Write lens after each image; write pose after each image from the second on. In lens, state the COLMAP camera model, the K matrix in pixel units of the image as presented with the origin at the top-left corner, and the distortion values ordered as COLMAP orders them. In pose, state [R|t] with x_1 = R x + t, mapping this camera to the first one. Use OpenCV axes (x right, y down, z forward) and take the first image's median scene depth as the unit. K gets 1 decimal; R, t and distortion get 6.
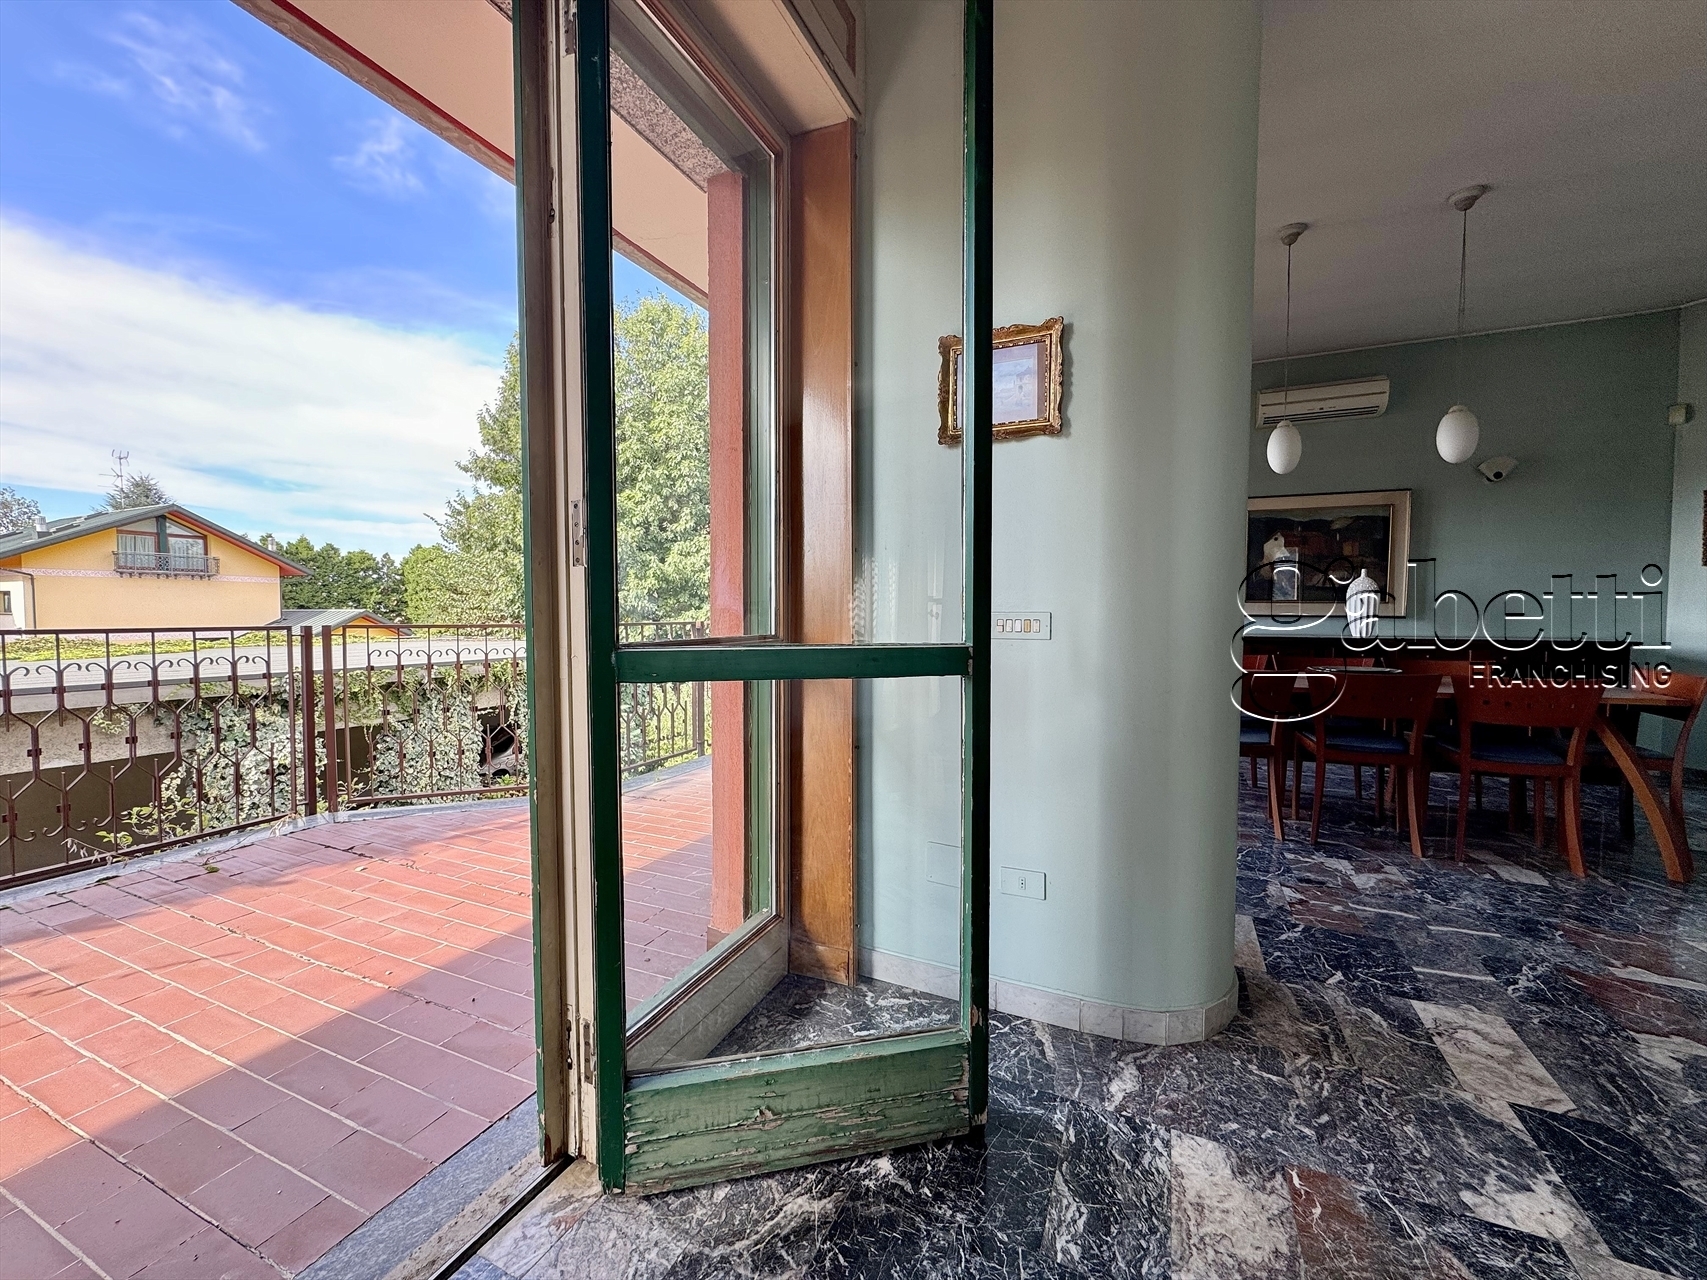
lens RADIAL K [[680.3, 0, 850.3], [0, 680.3, 641.9], [0, 0, 1]] dist [-0.006094, 0.002065]
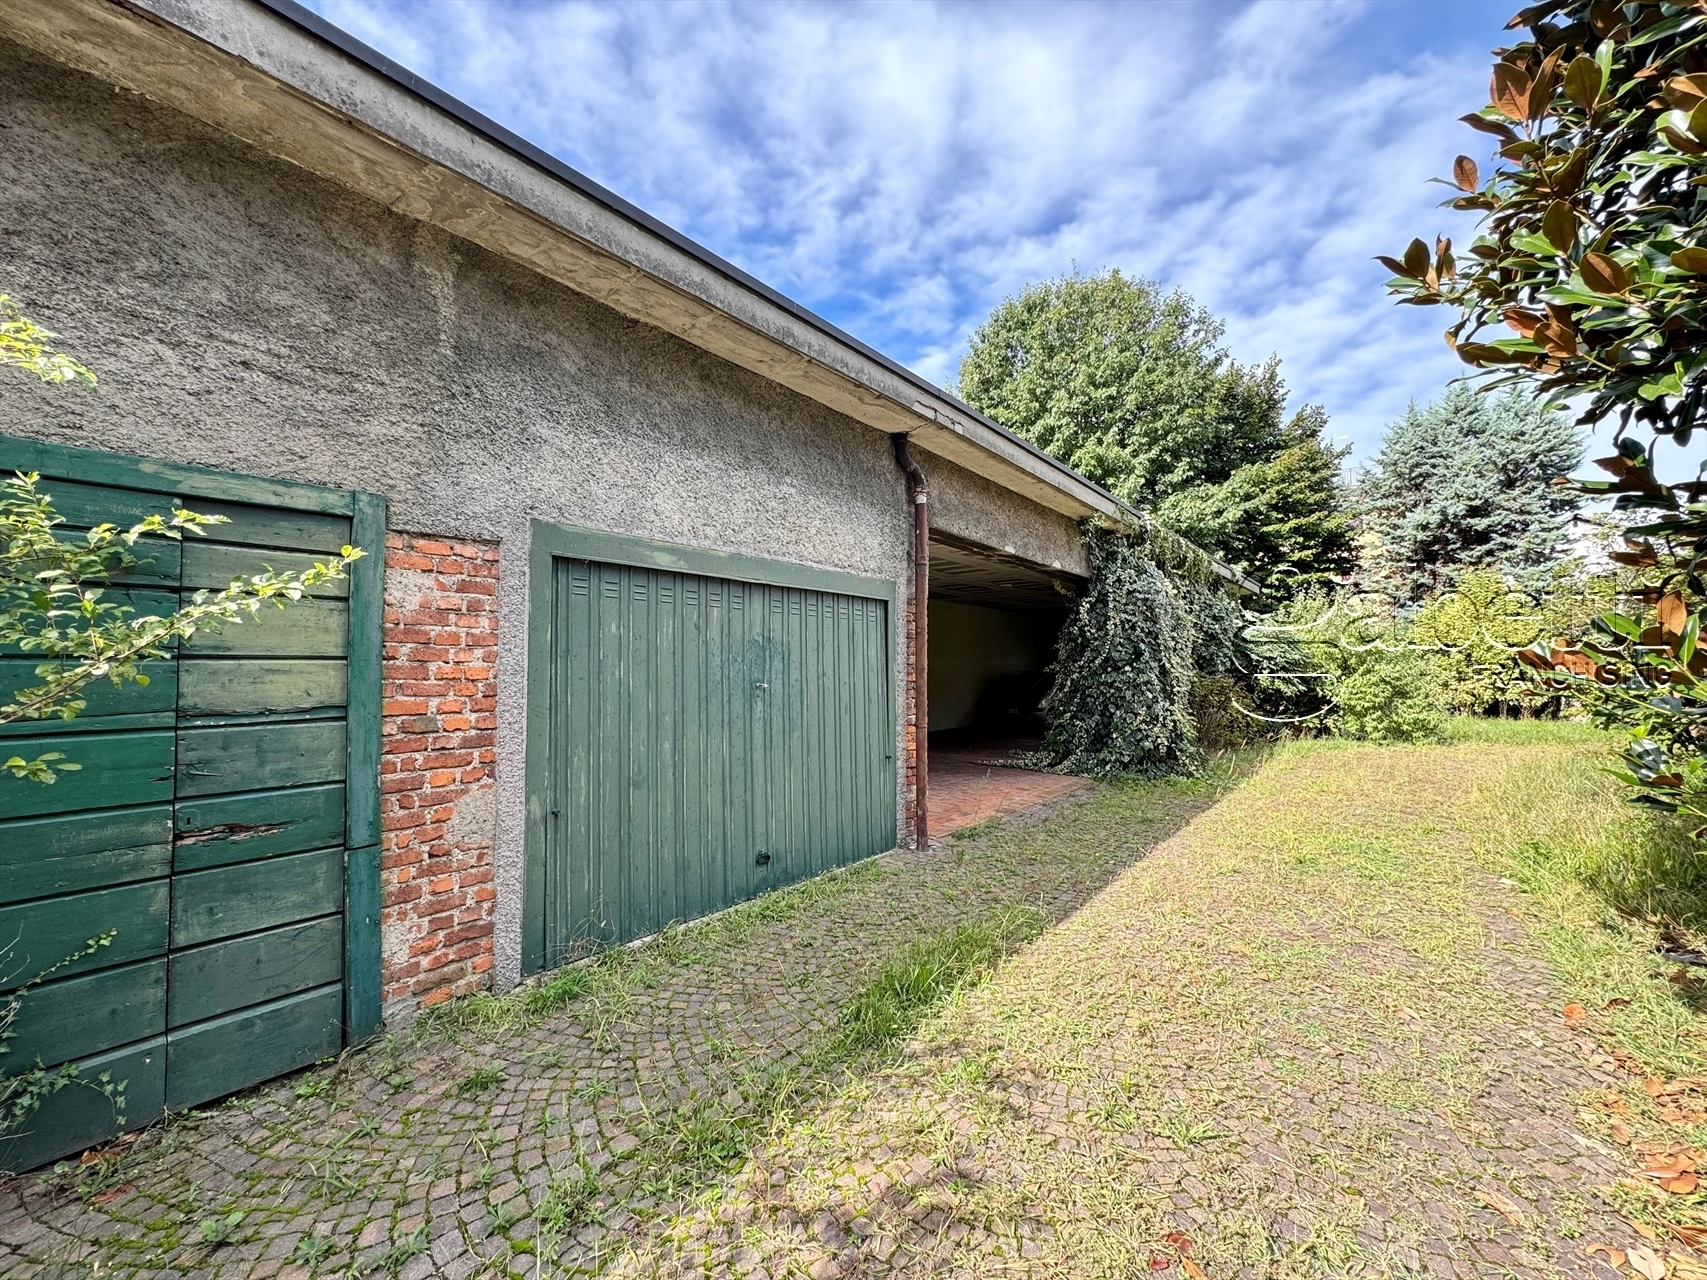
lens RADIAL K [[680.3, 0, 848.6], [0, 680.3, 639.0], [0, 0, 1]] dist [-0.006094, 0.002065]
pose [[0.967857, -0.013617, -0.251132, -0.465446], [-0.008156, 0.996309, -0.085455, 0.152565], [0.251369, 0.084757, 0.964173, -0.051570]]
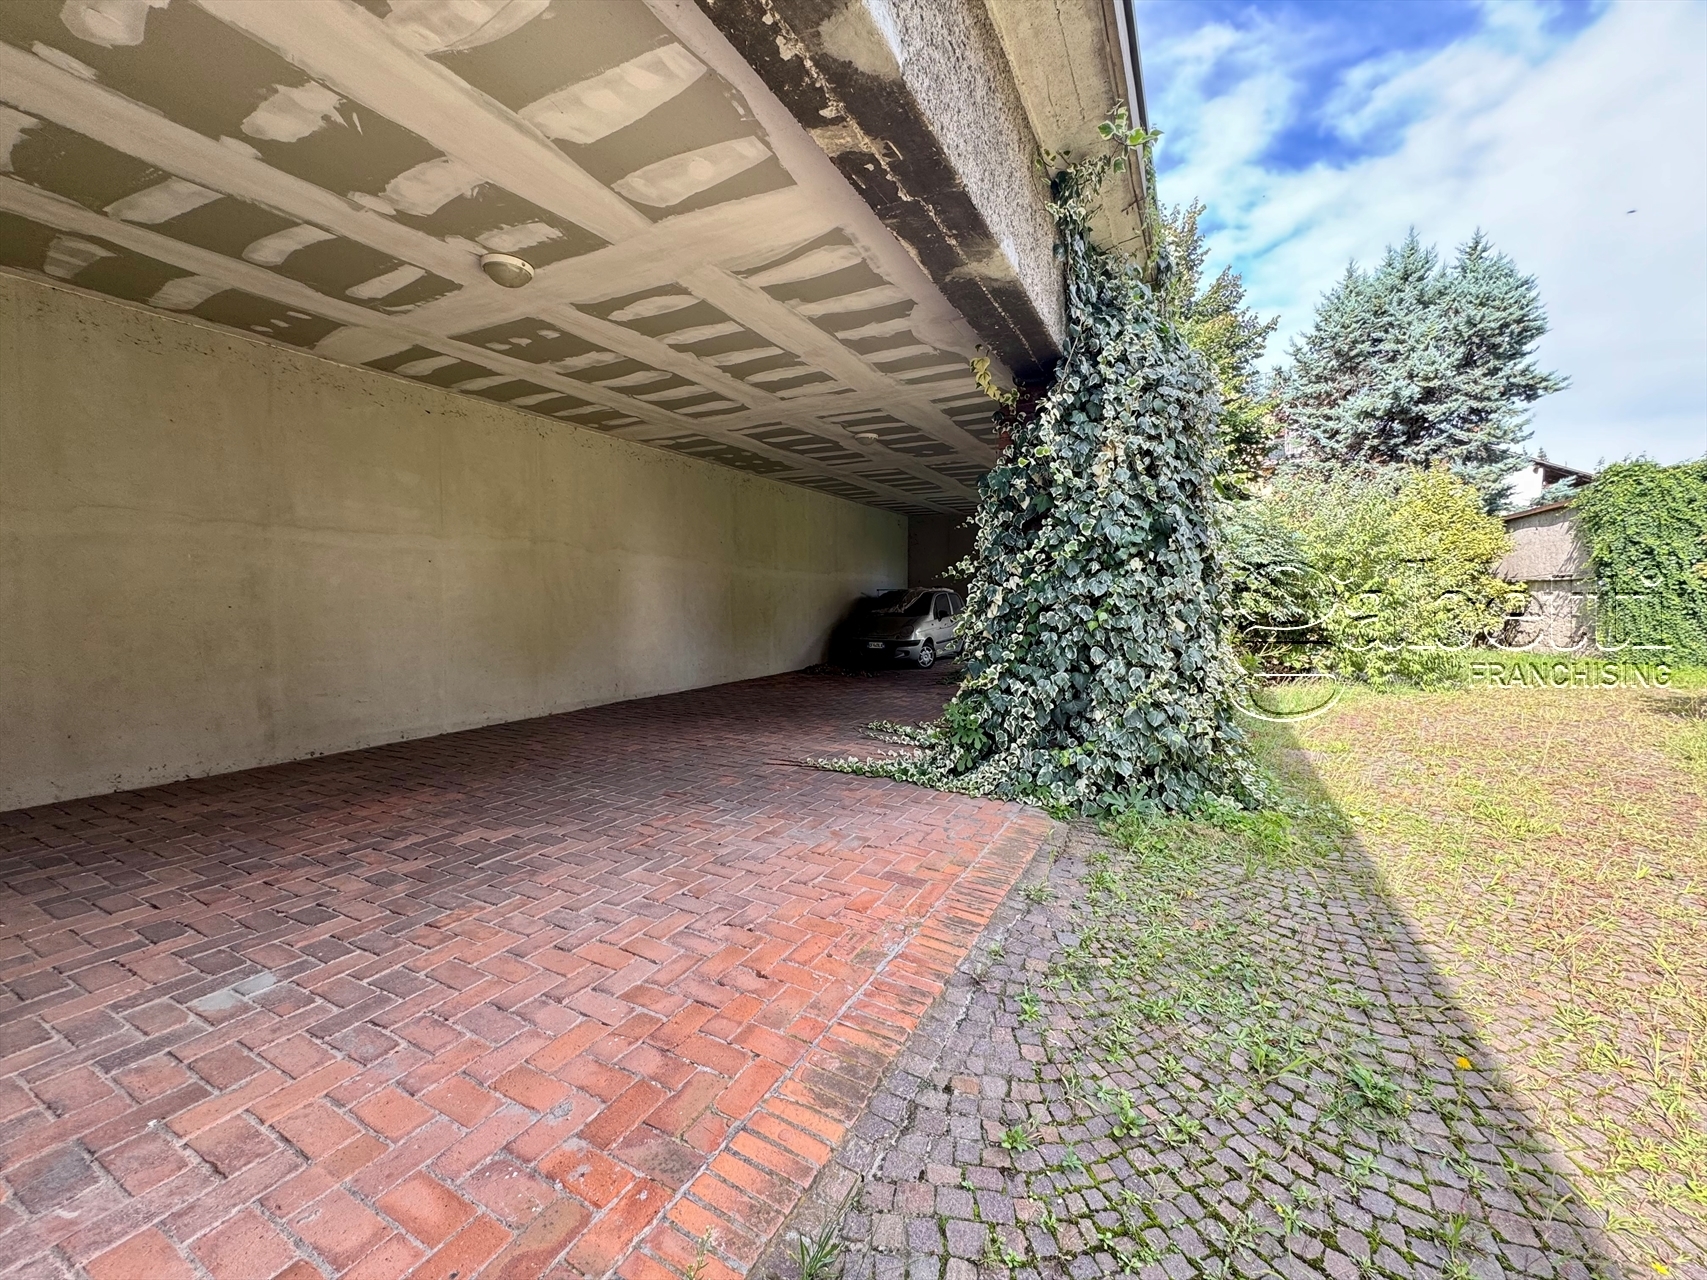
lens RADIAL K [[680.3, 0, 854.1], [0, 680.3, 655.2], [0, 0, 1]] dist [-0.006094, 0.002065]
pose [[0.998932, 0.005620, -0.045871, -0.472295], [-0.003482, 0.998909, 0.046559, 0.149435], [0.046083, -0.046350, 0.997862, 0.231596]]
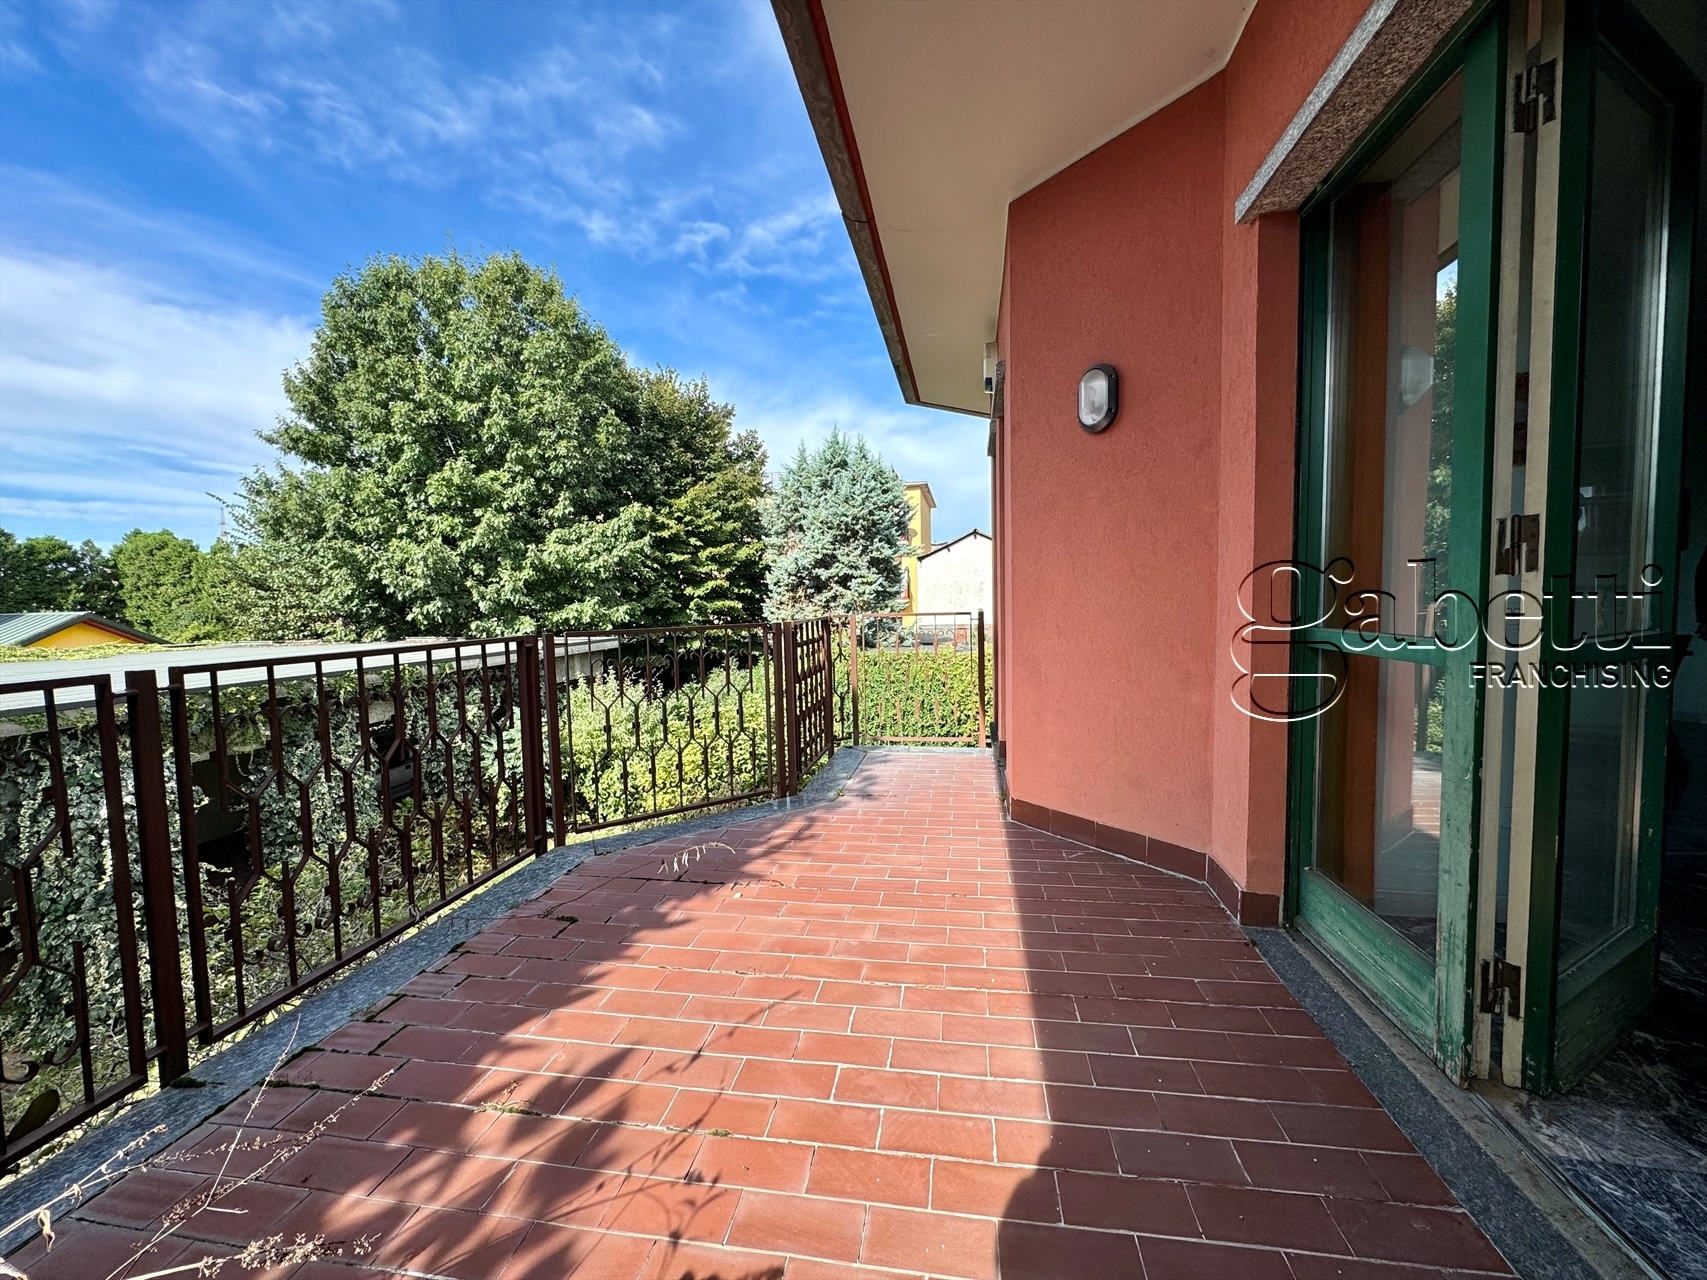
lens RADIAL K [[680.3, 0, 854.5], [0, 680.3, 641.1], [0, 0, 1]] dist [-0.006094, 0.002065]
pose [[0.965524, -0.039480, 0.257303, -0.105670], [0.034444, 0.999117, 0.024051, -0.004038], [-0.258026, -0.014359, 0.966031, 0.008839]]
